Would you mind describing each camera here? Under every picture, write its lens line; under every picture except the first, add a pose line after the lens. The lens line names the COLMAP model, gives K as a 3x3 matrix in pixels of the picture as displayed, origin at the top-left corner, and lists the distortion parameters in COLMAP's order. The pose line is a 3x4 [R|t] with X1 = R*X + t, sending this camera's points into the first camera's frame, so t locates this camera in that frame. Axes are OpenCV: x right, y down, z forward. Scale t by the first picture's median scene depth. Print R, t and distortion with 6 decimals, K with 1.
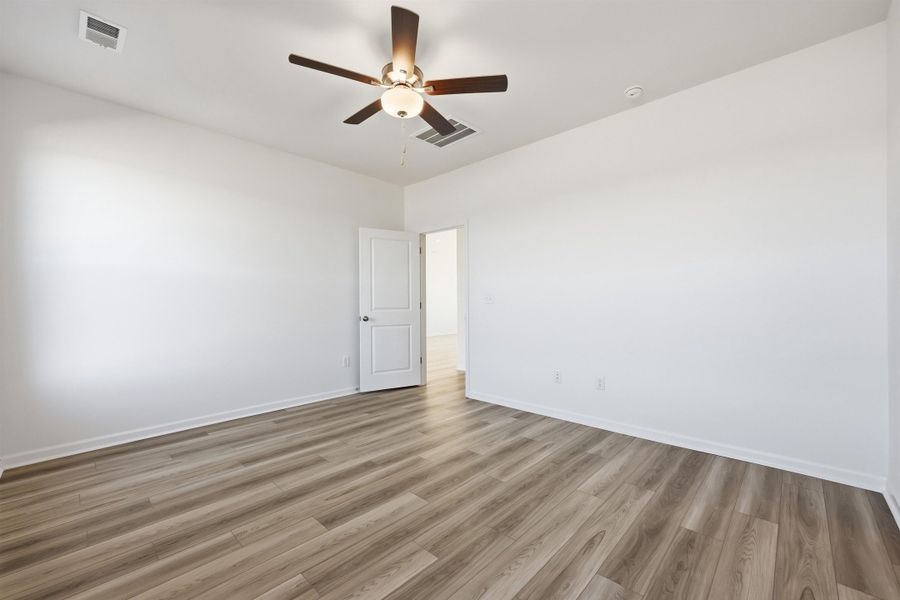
lens RADIAL K [[362.2, 0, 453.5], [0, 362.2, 302.3], [0, 0, 1]] dist [-0.000815, -0.000099]
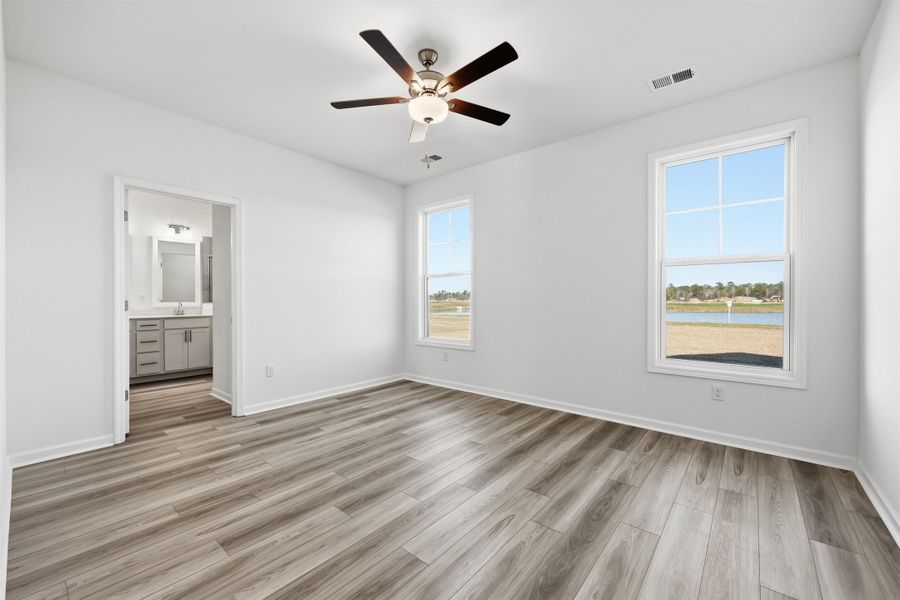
lens RADIAL K [[362.2, 0, 453.5], [0, 362.2, 302.3], [0, 0, 1]] dist [-0.000815, -0.000099]
pose [[-0.997792, 0.011480, -0.065414, -0.136882], [0.011416, 0.999934, 0.001361, 0.004916], [0.065426, 0.000611, -0.997857, 1.944552]]
